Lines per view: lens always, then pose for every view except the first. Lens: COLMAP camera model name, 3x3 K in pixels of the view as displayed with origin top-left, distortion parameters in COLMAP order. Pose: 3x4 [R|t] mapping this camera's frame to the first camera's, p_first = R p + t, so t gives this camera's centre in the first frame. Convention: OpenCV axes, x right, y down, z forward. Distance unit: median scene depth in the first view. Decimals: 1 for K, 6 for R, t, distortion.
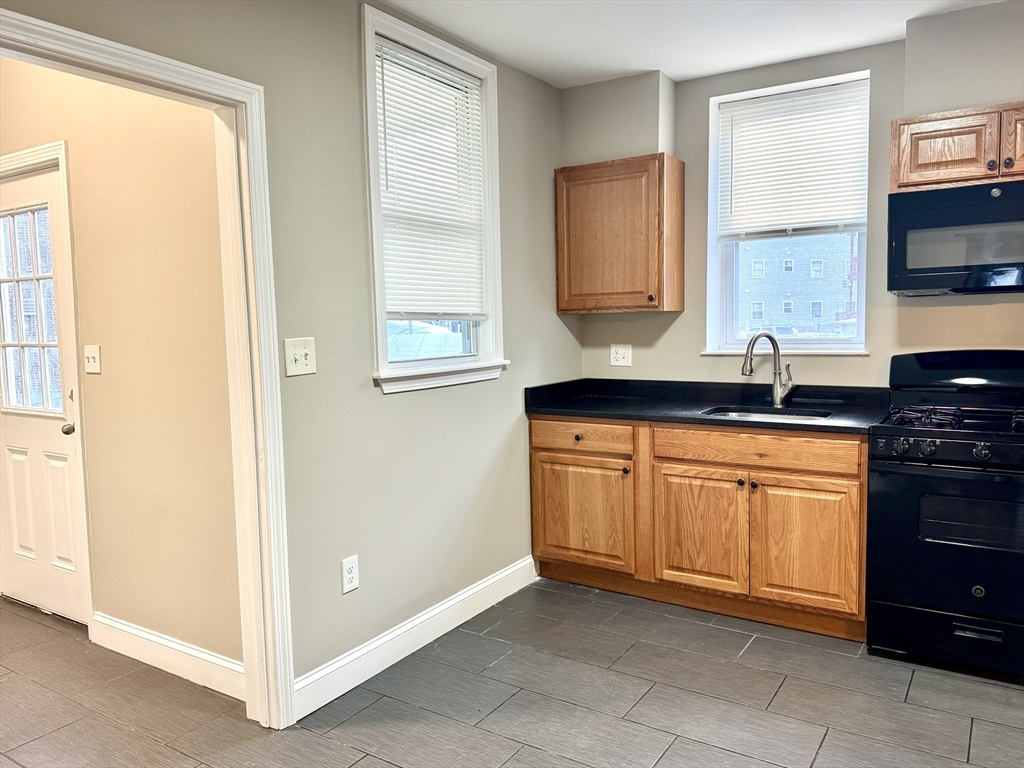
lens RADIAL K [[764.2, 0, 513.9], [0, 764.2, 377.4], [0, 0, 1]] dist [0.100348, -0.125063]
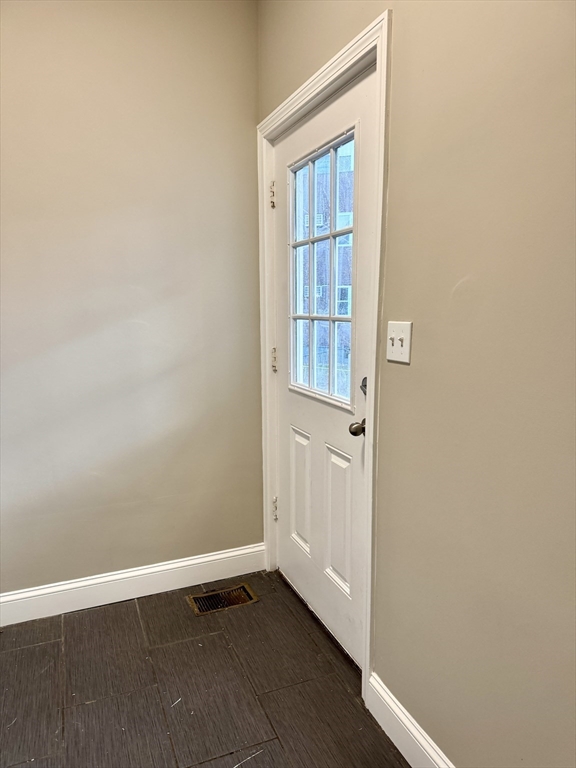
lens RADIAL K [[544.2, 0, 288.0], [0, 544.2, 384.0], [0, 0, 1]] dist [-0.009391, -0.003157]
pose [[0.826014, 0.099353, -0.554825, -0.322555], [-0.059395, 0.994205, 0.089607, -0.021628], [0.560512, -0.041063, 0.827128, 0.500357]]
